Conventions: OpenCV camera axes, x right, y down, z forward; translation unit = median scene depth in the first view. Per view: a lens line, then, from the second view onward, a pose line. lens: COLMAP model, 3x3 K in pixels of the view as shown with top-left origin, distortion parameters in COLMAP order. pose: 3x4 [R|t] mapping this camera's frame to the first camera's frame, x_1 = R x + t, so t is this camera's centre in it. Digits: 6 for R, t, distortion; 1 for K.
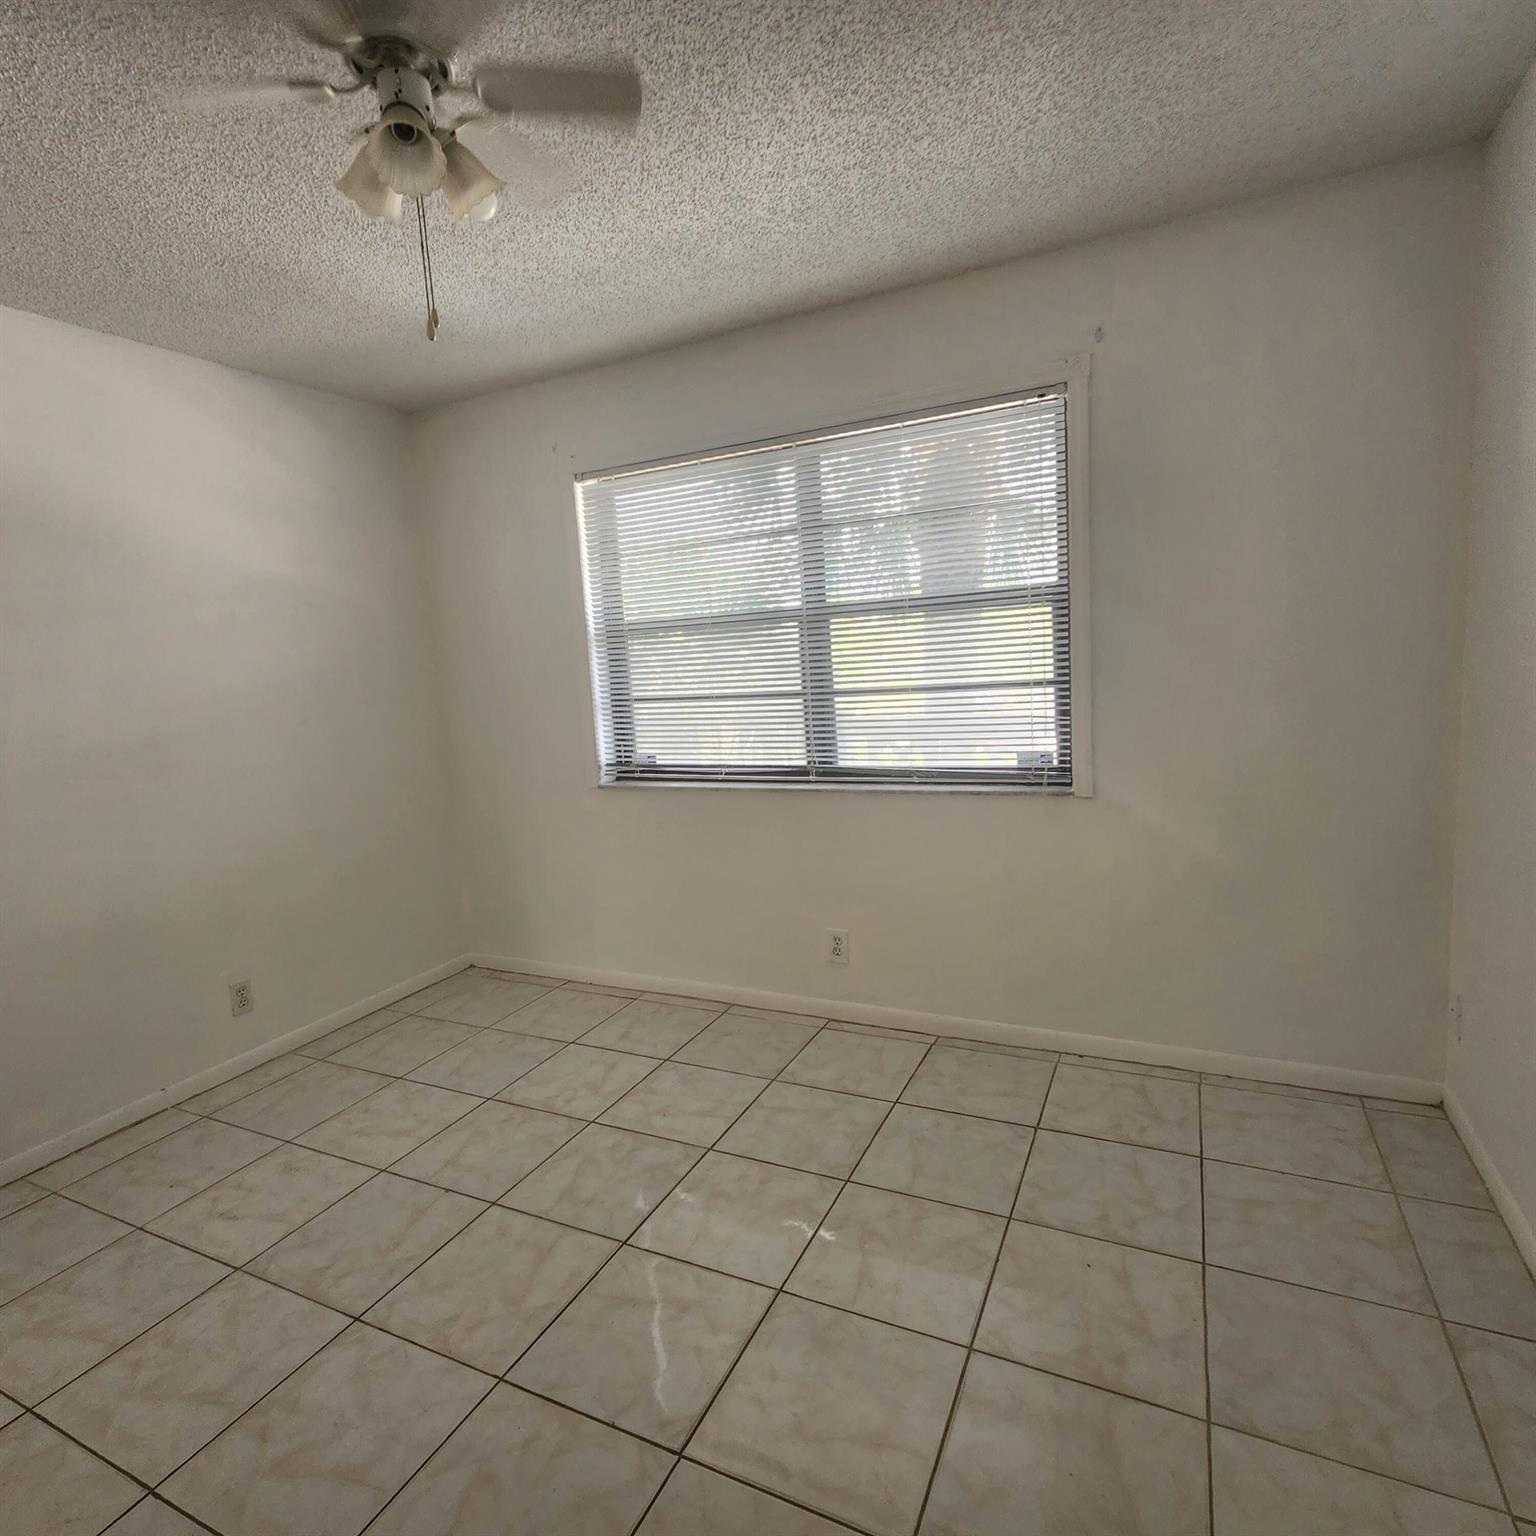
lens RADIAL K [[850.3, 0, 764.0], [0, 850.3, 767.5], [0, 0, 1]] dist [0.000818, -0.001516]
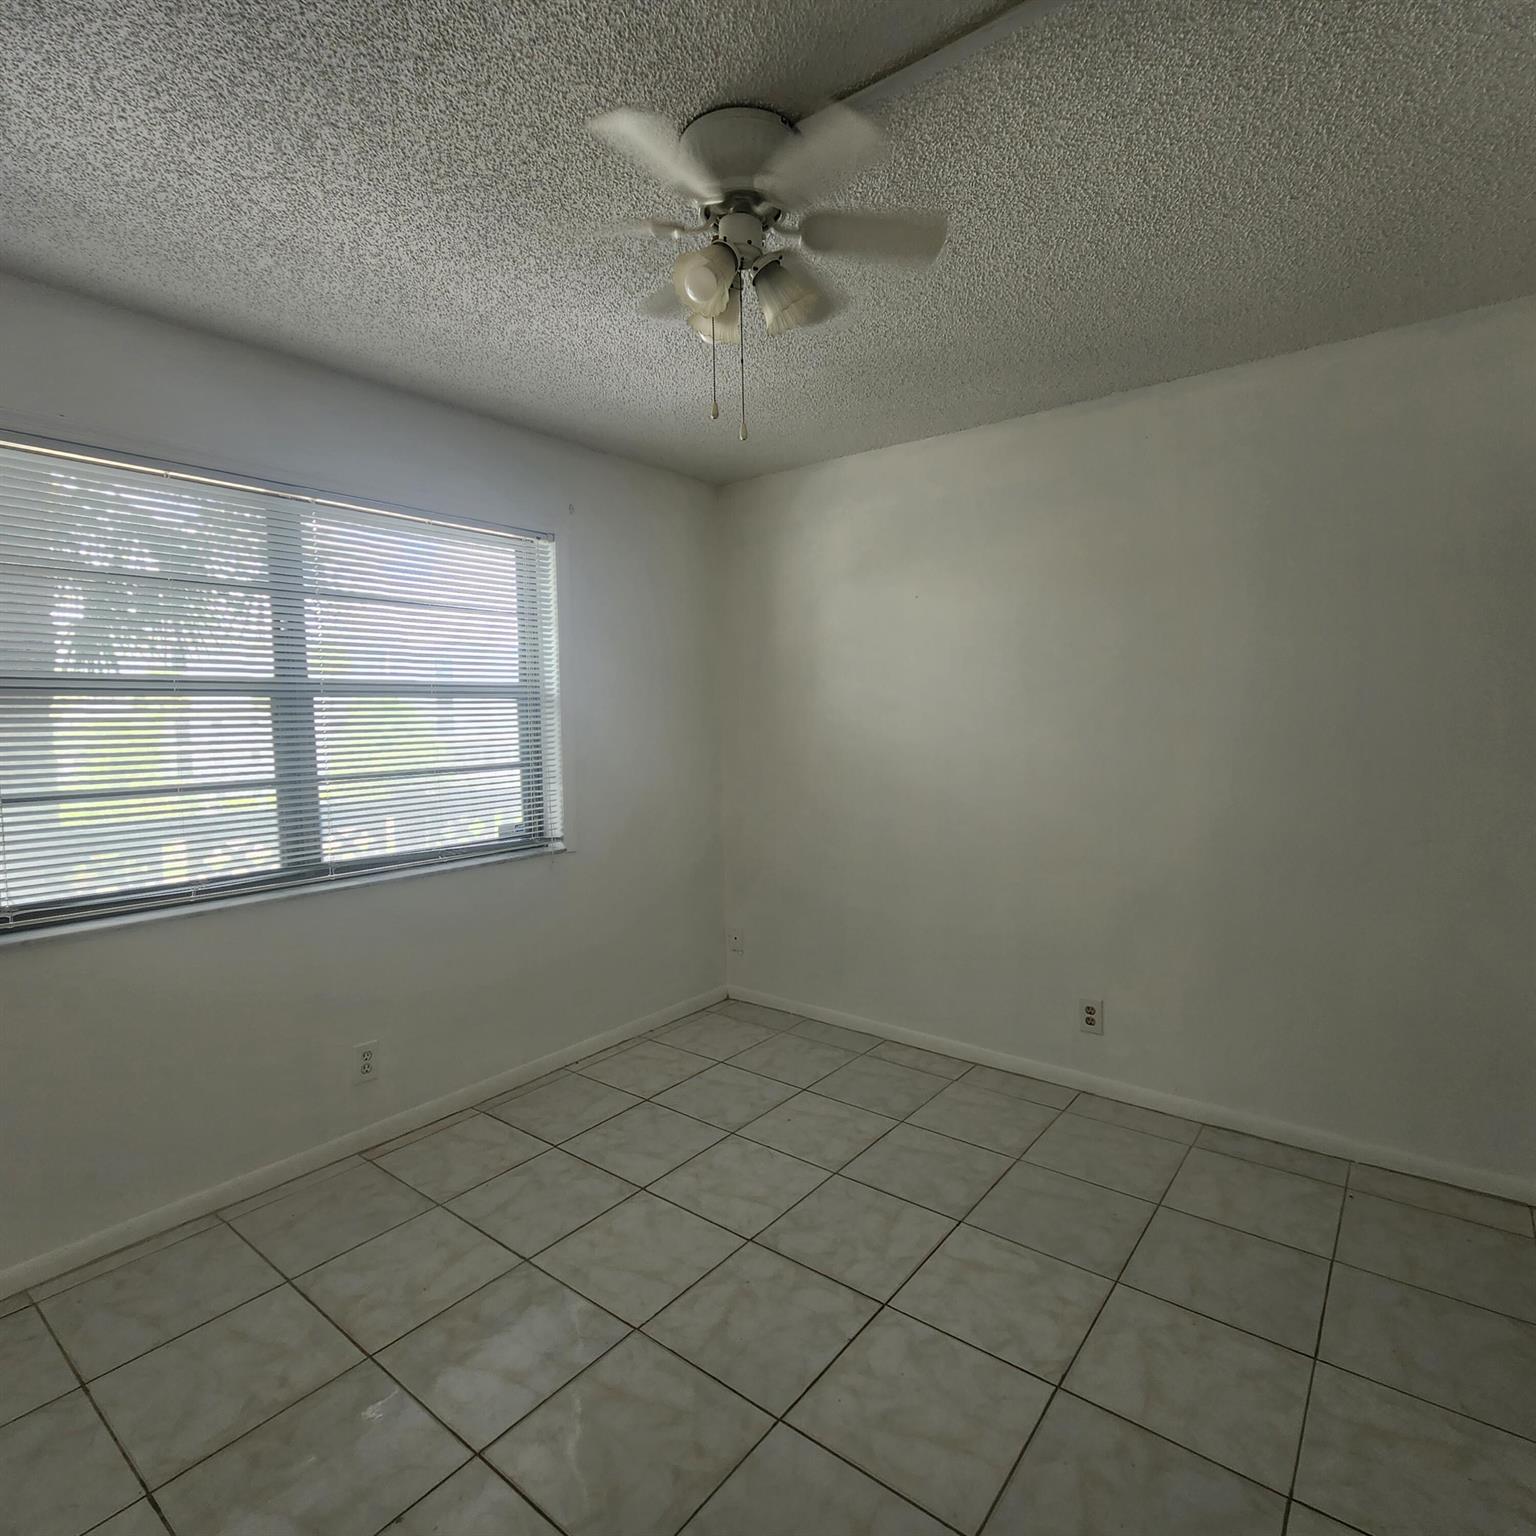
lens RADIAL K [[850.3, 0, 764.0], [0, 850.3, 767.5], [0, 0, 1]] dist [0.000818, -0.001516]
pose [[0.207064, -0.001995, 0.978325, -0.770585], [0.129823, 0.991210, -0.025456, -0.020733], [-0.969675, 0.132281, 0.205503, 0.413894]]
